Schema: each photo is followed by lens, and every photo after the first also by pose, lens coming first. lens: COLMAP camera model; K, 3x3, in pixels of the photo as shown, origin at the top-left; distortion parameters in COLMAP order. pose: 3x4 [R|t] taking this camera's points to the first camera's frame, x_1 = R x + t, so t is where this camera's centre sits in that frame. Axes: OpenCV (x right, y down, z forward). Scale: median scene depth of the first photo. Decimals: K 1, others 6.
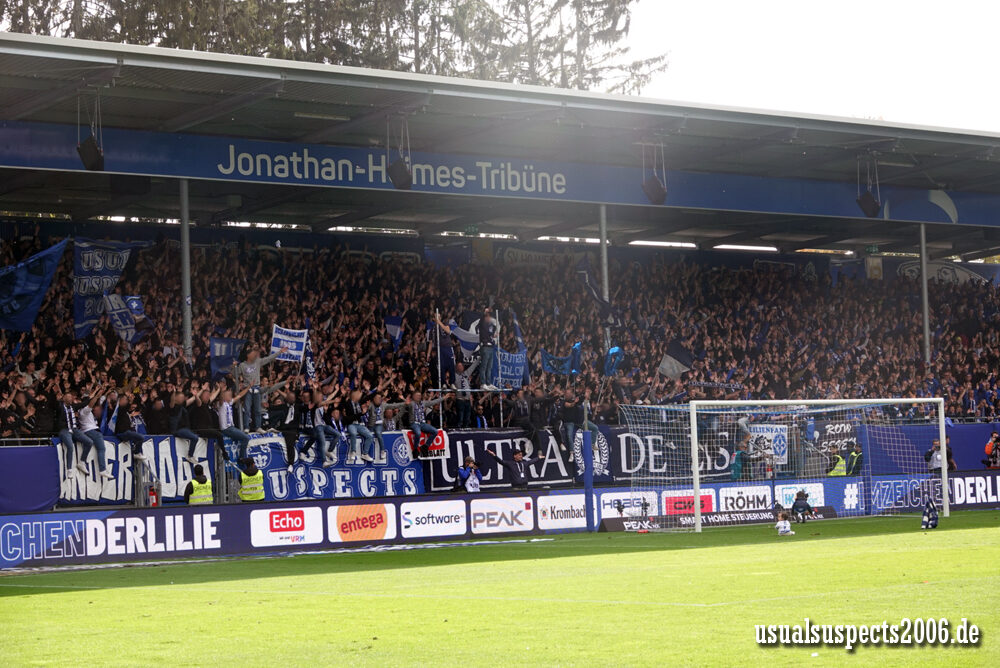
lens RADIAL K [[2413.0, 0, 504.8], [0, 2413.0, 340.6], [0, 0, 1]] dist [-0.008719, 0.000000]
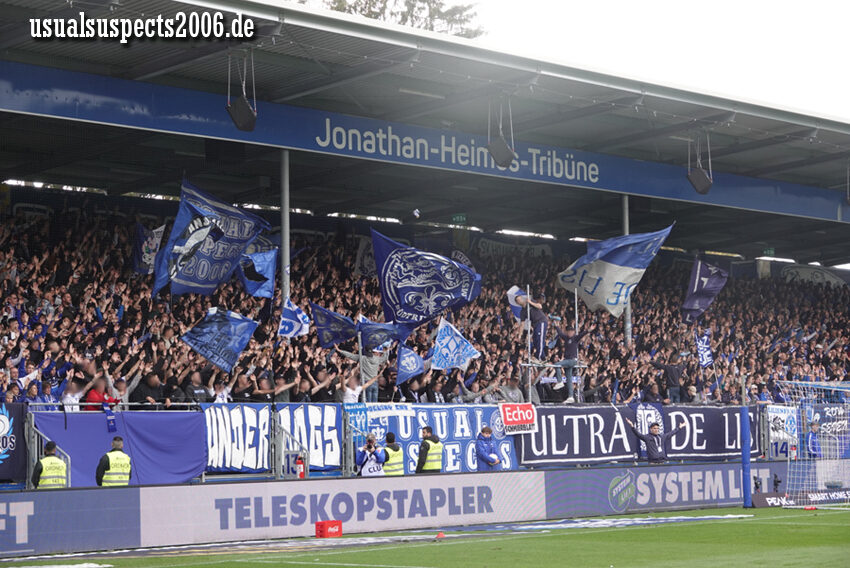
lens RADIAL K [[1958.0, 0, 416.0], [0, 1958.0, 288.8], [0, 0, 1]] dist [-0.061223, 0.000000]
pose [[0.992934, 0.026827, 0.115599, -0.164135], [-0.023651, 0.999306, -0.028761, 0.012702], [-0.116291, 0.025824, 0.992879, 0.176659]]
